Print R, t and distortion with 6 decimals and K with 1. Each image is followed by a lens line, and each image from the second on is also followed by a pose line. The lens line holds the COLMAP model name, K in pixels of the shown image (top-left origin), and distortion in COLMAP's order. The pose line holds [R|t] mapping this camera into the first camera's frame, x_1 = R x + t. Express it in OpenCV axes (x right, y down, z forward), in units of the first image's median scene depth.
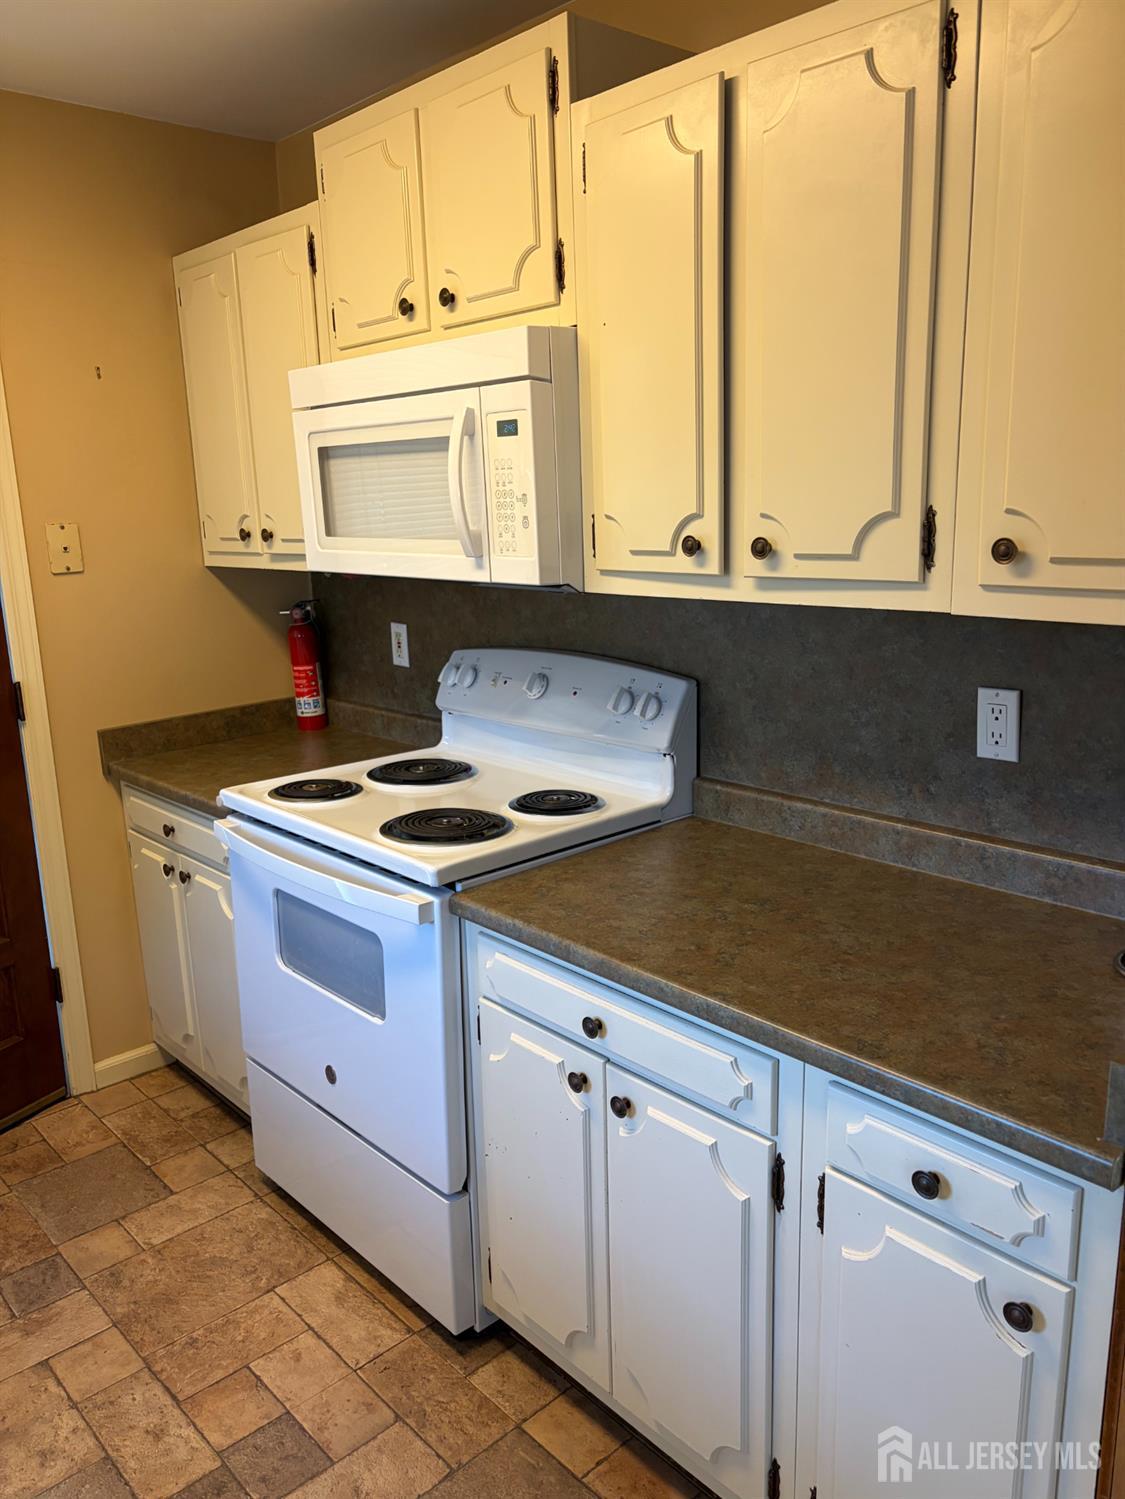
lens RADIAL K [[1129.3, 0, 561.3], [0, 1129.3, 754.4], [0, 0, 1]] dist [0.064211, -0.077182]
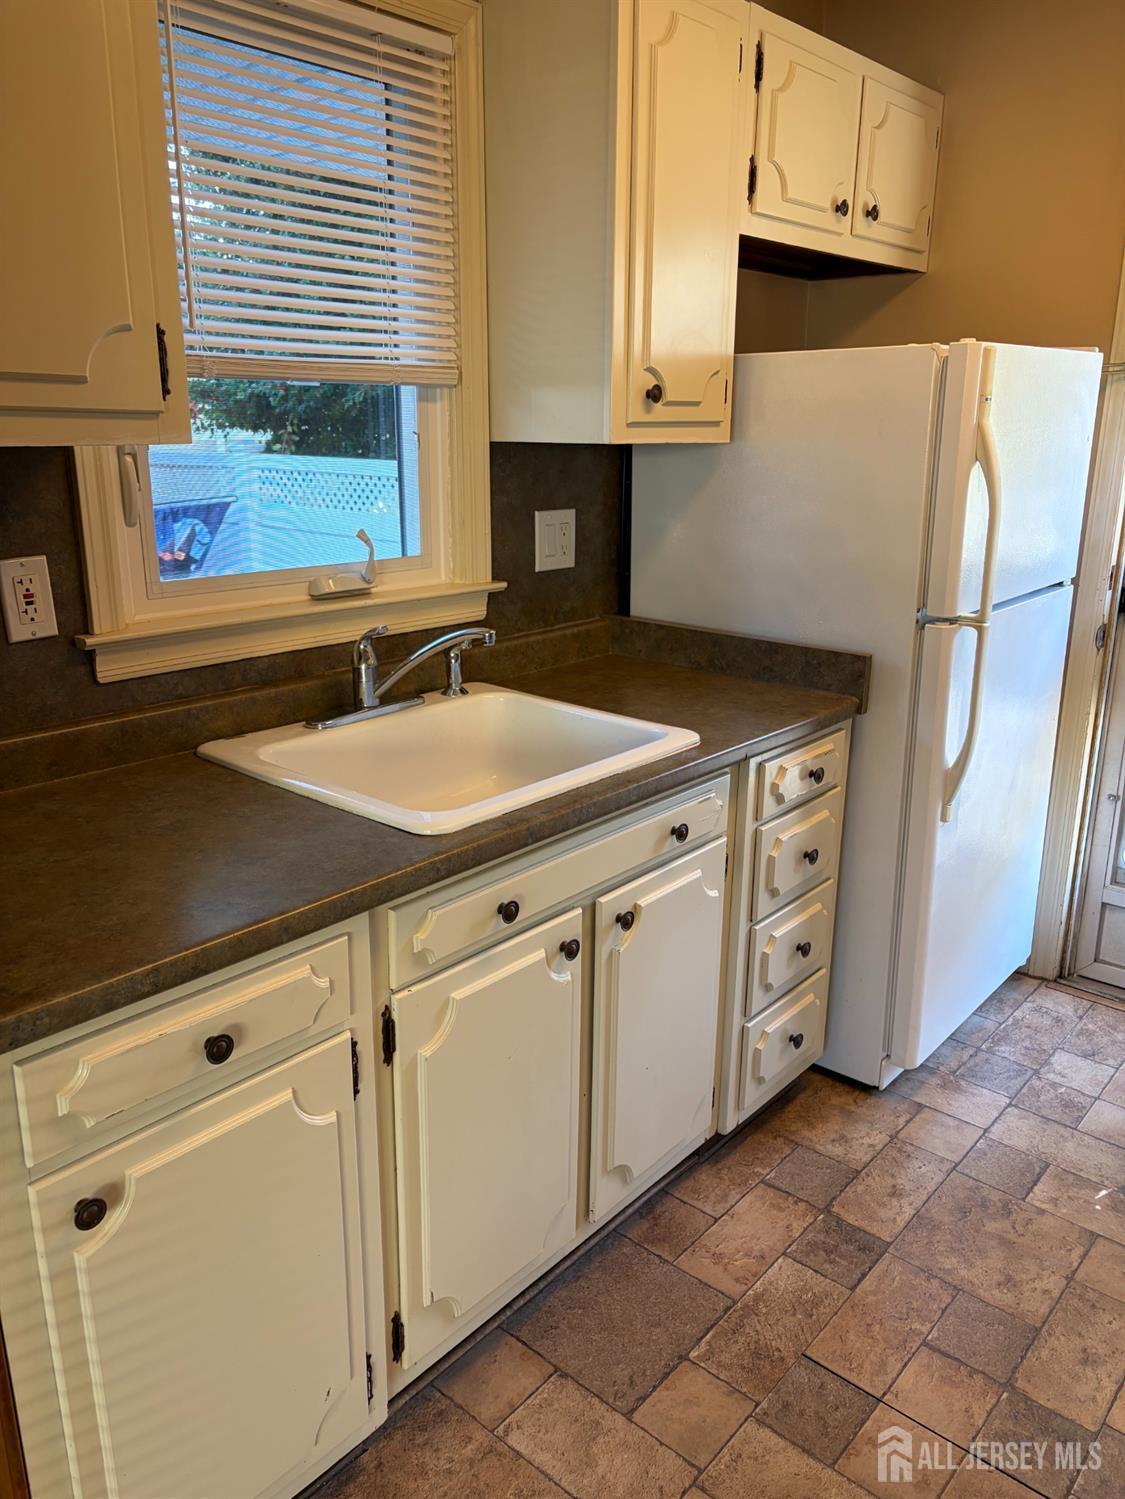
lens RADIAL K [[1129.3, 0, 561.3], [0, 1129.3, 754.4], [0, 0, 1]] dist [0.064211, -0.077182]
pose [[0.115809, 0.308389, -0.944185, 0.296299], [-0.230801, 0.932917, 0.276400, -0.019540], [0.966084, 0.185910, 0.179216, 0.304348]]
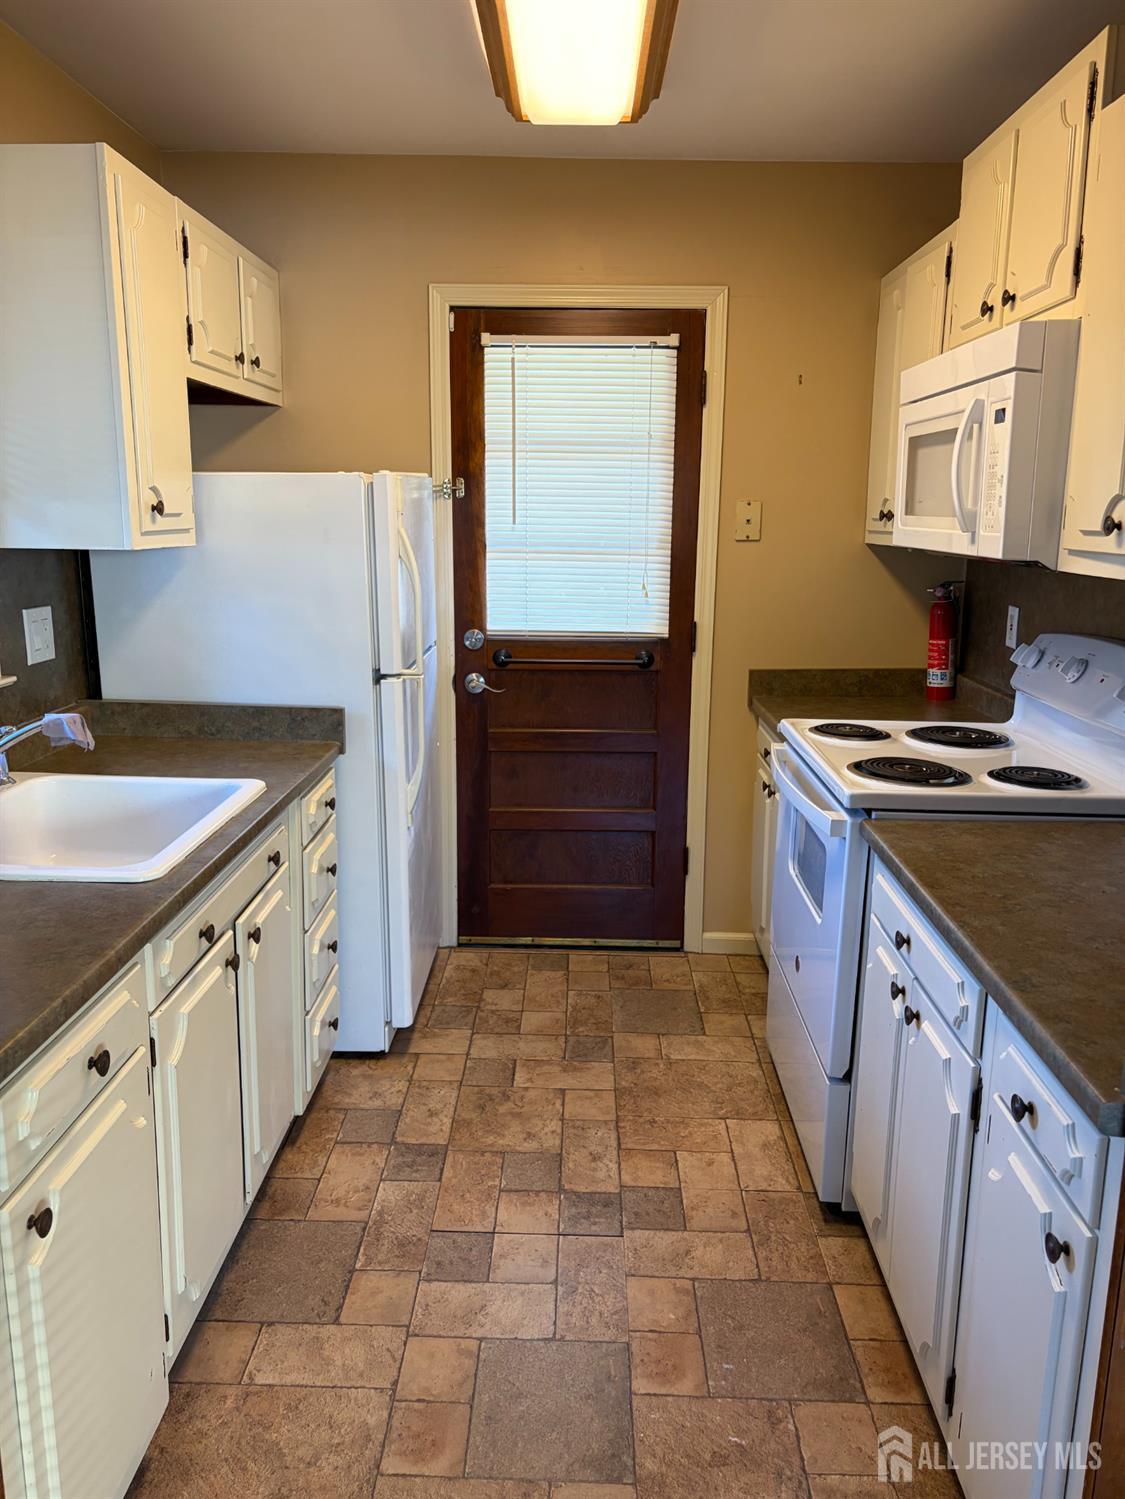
lens RADIAL K [[1144.7, 0, 562.5], [0, 1144.7, 749.5], [0, 0, 1]] dist [0.028070, -0.007031]
pose [[0.721756, 0.179538, -0.668457, 0.413168], [-0.185367, 0.980633, 0.063237, 0.033777], [0.666864, 0.078269, 0.741058, -0.075014]]
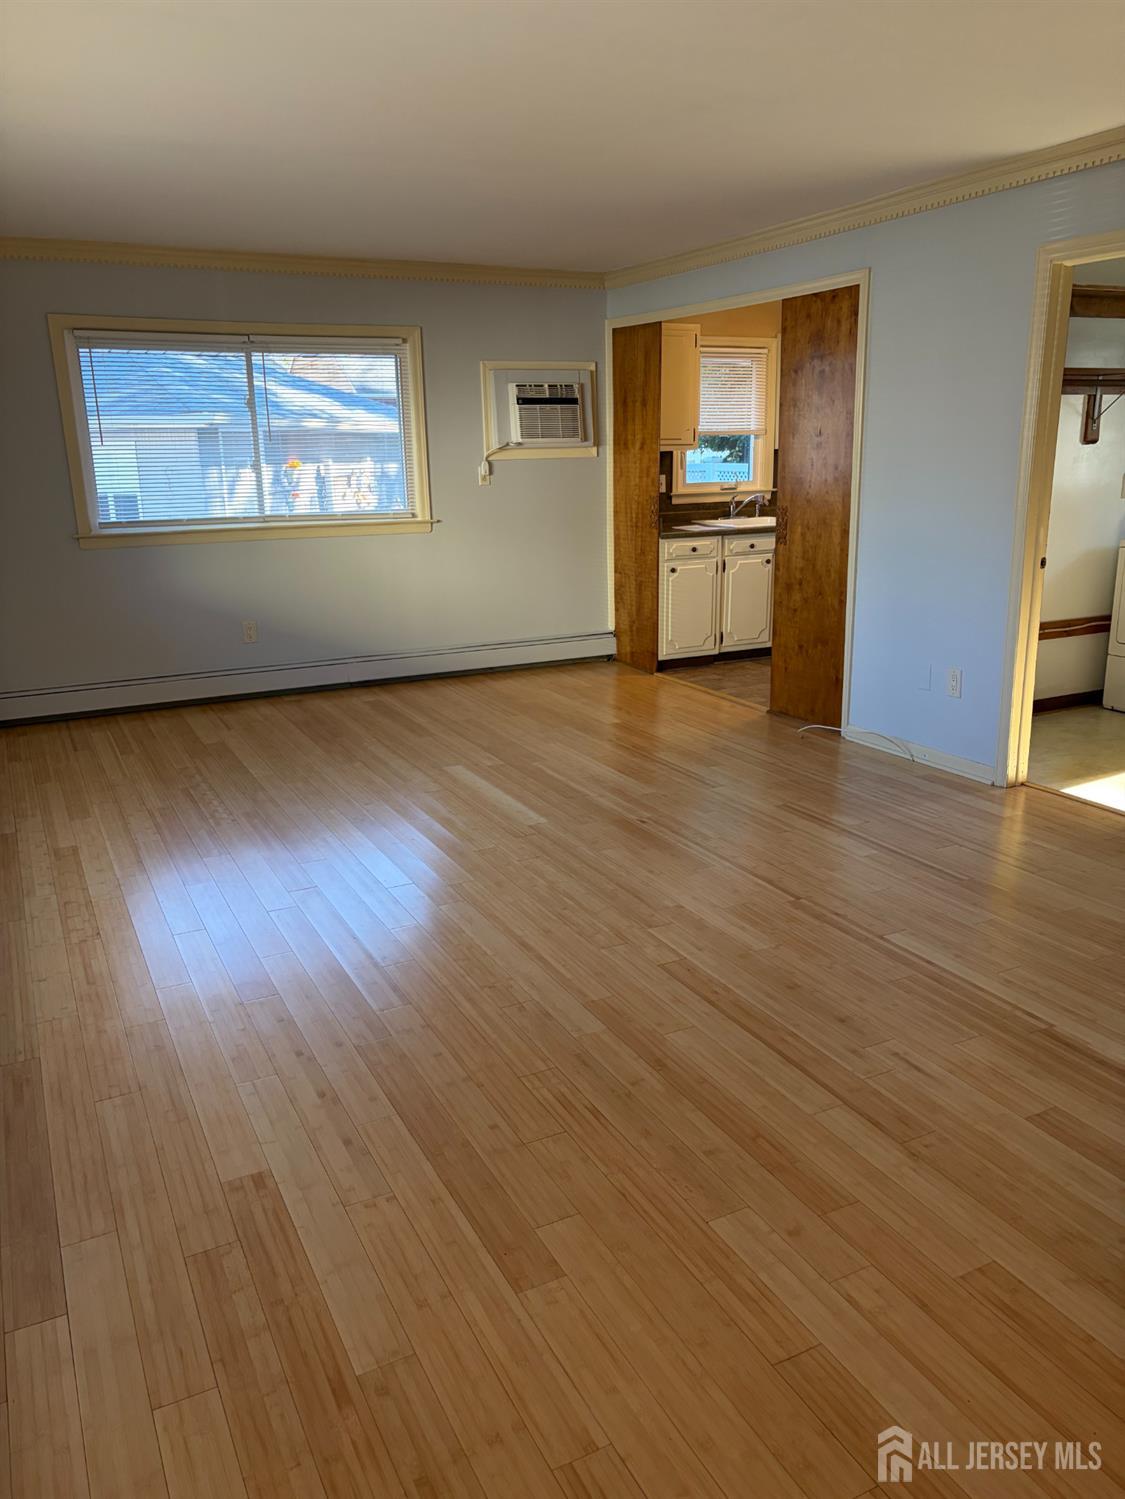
lens RADIAL K [[1144.7, 0, 562.5], [0, 1144.7, 749.5], [0, 0, 1]] dist [0.028070, -0.007031]
pose [[-0.270265, 0.279634, -0.921283, 3.200638], [-0.197204, 0.920527, 0.337255, -0.213839], [0.942373, 0.272829, -0.193642, 0.722058]]
